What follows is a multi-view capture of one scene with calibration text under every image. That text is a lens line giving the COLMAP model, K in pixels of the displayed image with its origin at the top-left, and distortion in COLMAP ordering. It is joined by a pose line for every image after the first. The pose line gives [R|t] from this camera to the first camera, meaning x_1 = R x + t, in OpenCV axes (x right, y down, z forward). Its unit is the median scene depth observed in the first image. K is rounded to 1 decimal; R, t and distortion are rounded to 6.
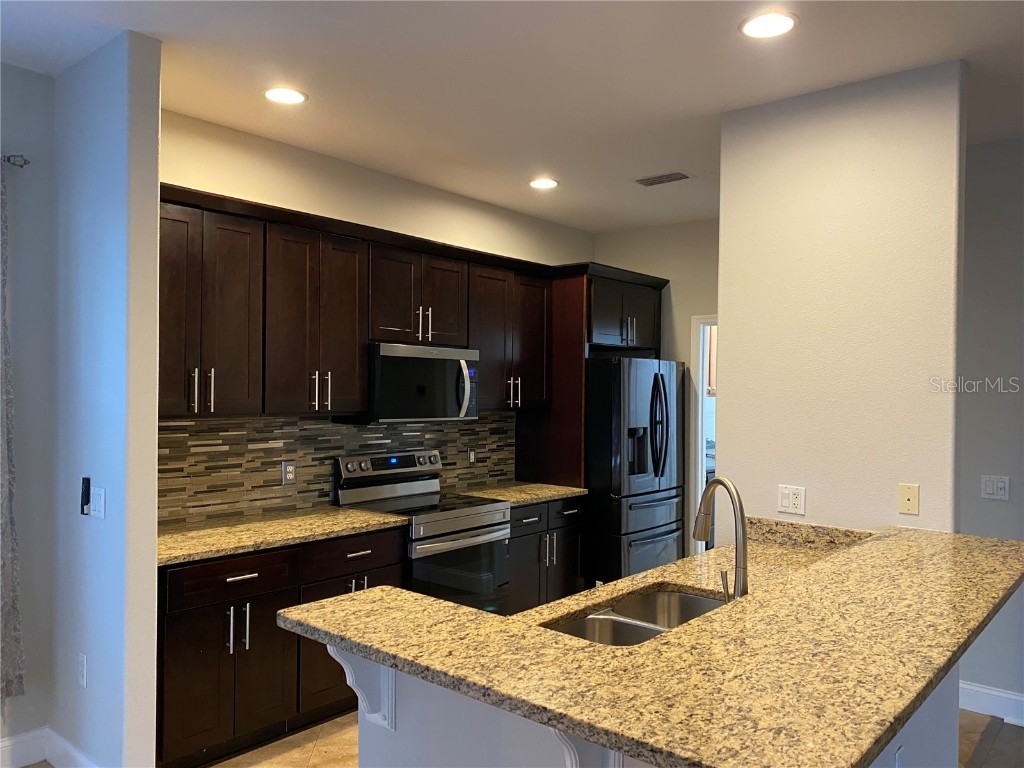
lens RADIAL K [[771.6, 0, 512.5], [0, 771.6, 392.5], [0, 0, 1]] dist [0.037038, -0.038039]
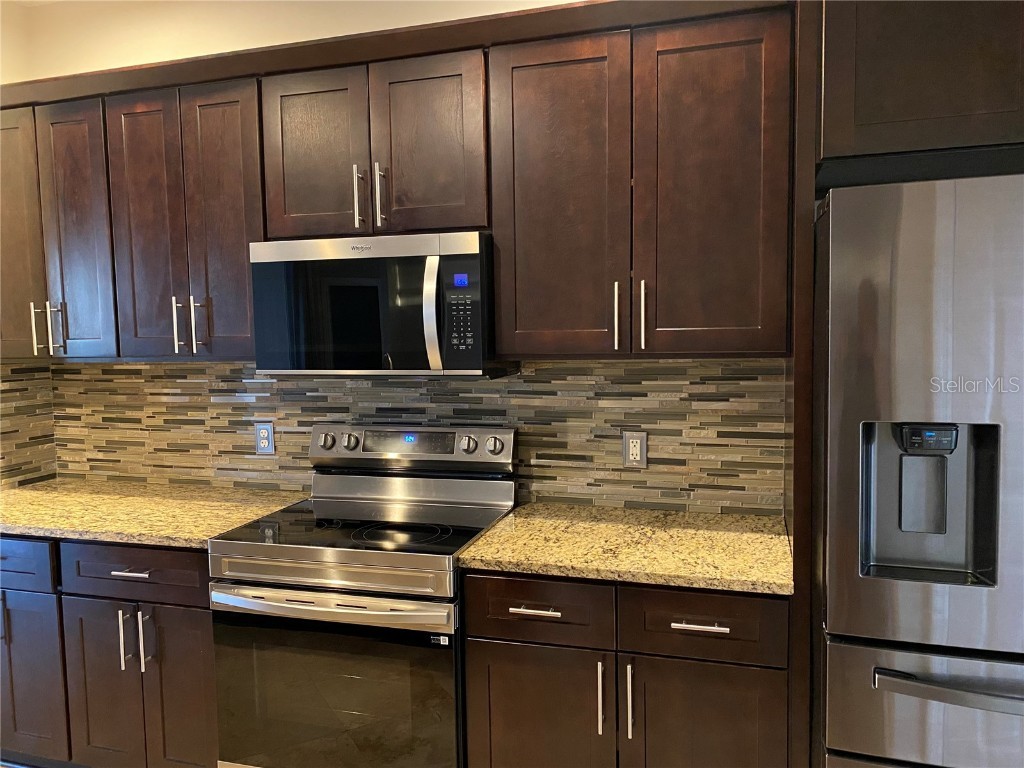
lens RADIAL K [[771.6, 0, 505.7], [0, 771.6, 380.9], [0, 0, 1]] dist [0.037038, -0.038039]
pose [[0.390409, 0.044110, -0.919584, 0.474077], [0.017728, 0.998306, 0.055413, 0.013734], [0.920471, -0.037936, 0.388966, 0.950629]]
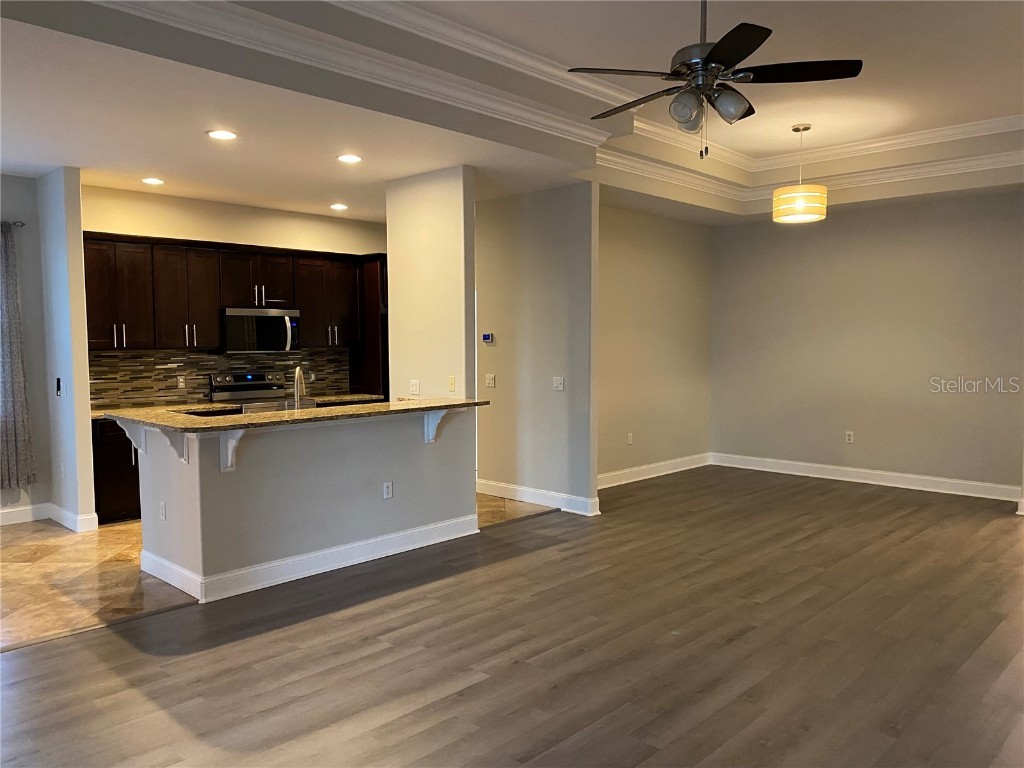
lens RADIAL K [[771.6, 0, 496.5], [0, 771.6, 393.1], [0, 0, 1]] dist [0.037038, -0.038039]
pose [[0.996789, -0.010449, -0.079387, 0.588215], [0.015554, 0.997832, 0.063956, 0.026354], [0.078547, -0.064985, 0.994790, -0.735581]]
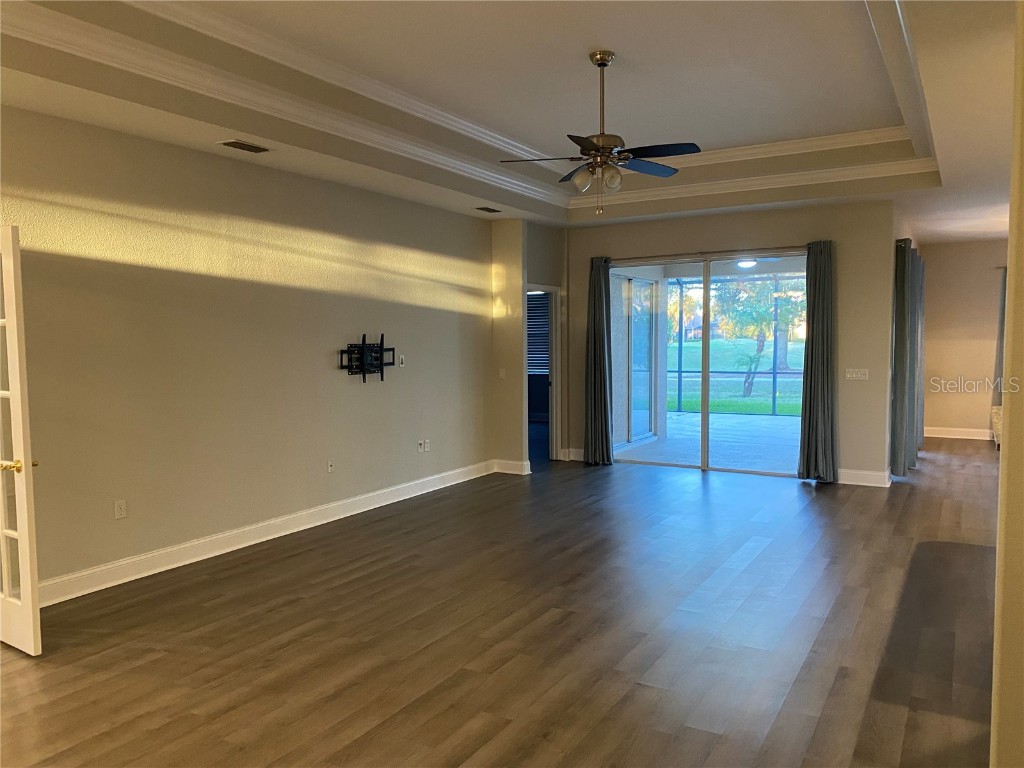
lens RADIAL K [[771.6, 0, 511.9], [0, 771.6, 376.9], [0, 0, 1]] dist [0.037038, -0.038039]
pose [[-0.985350, 0.004836, -0.170476, 1.106767], [-0.004925, 0.998374, 0.056791, 0.018323], [0.170474, 0.056799, -0.983724, 1.381757]]
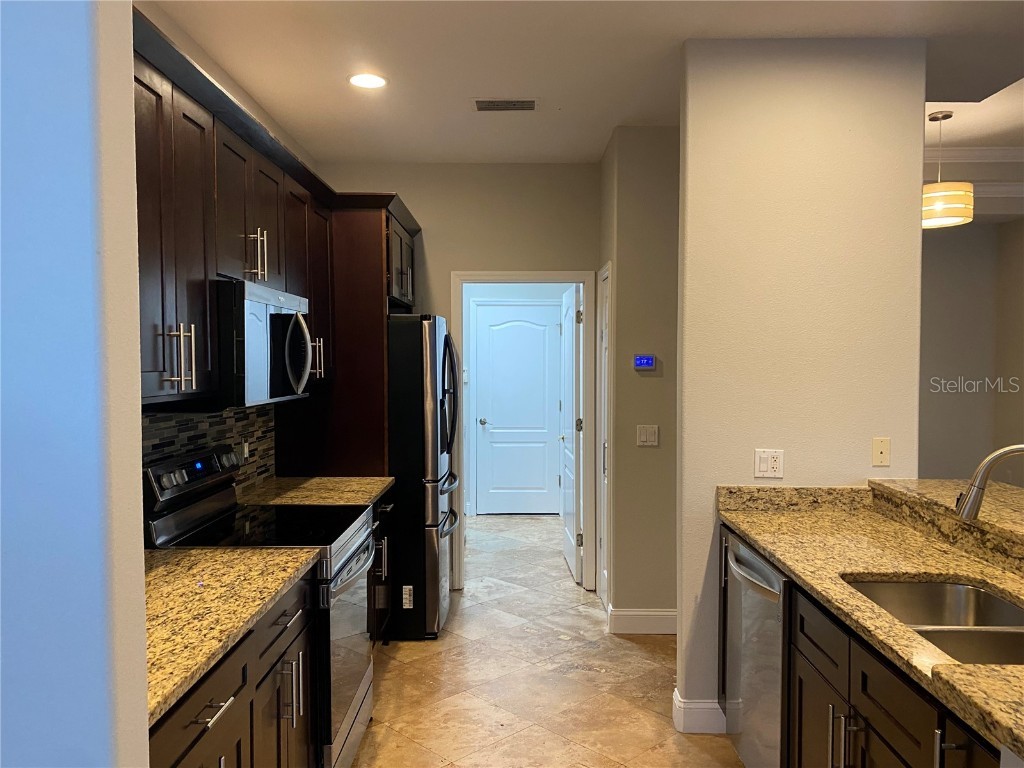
lens RADIAL K [[771.6, 0, 520.8], [0, 771.6, 391.7], [0, 0, 1]] dist [0.037038, -0.038039]
pose [[0.771747, -0.037955, 0.634796, -0.399538], [0.012578, 0.998933, 0.044435, 0.001617], [-0.635805, -0.026308, 0.771401, 0.373071]]
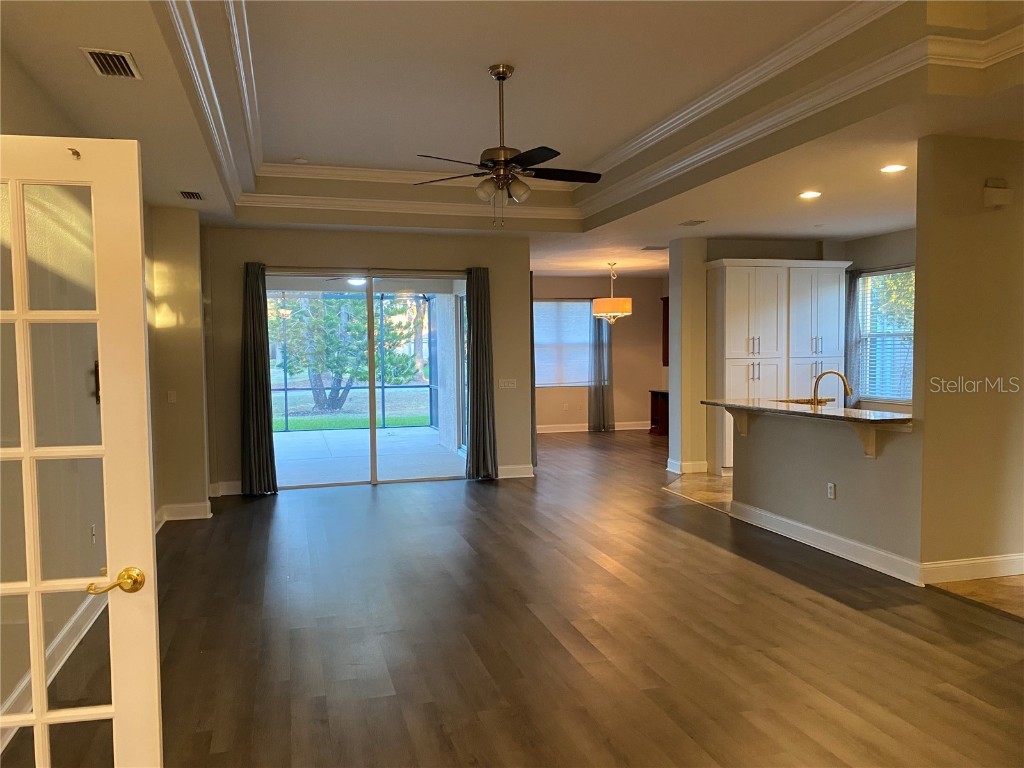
lens RADIAL K [[771.6, 0, 506.7], [0, 771.6, 378.8], [0, 0, 1]] dist [0.037038, -0.038039]
pose [[-0.556937, 0.023430, -0.830224, 1.788398], [-0.003961, 0.999516, 0.030864, 0.032970], [0.830545, 0.020478, -0.556575, 0.868887]]
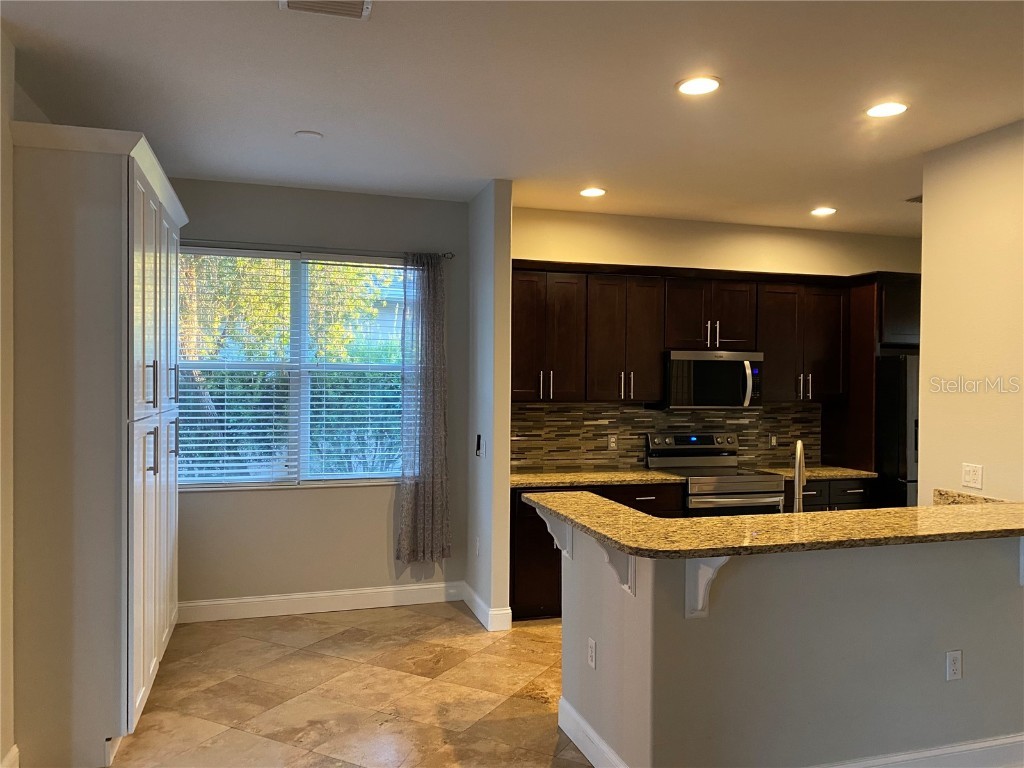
lens RADIAL K [[771.6, 0, 520.7], [0, 771.6, 381.6], [0, 0, 1]] dist [0.037038, -0.038039]
pose [[0.844603, -0.003858, -0.535379, 0.339230], [-0.003191, 0.999920, -0.012239, 0.009155], [0.535383, 0.012045, 0.844523, -0.303473]]
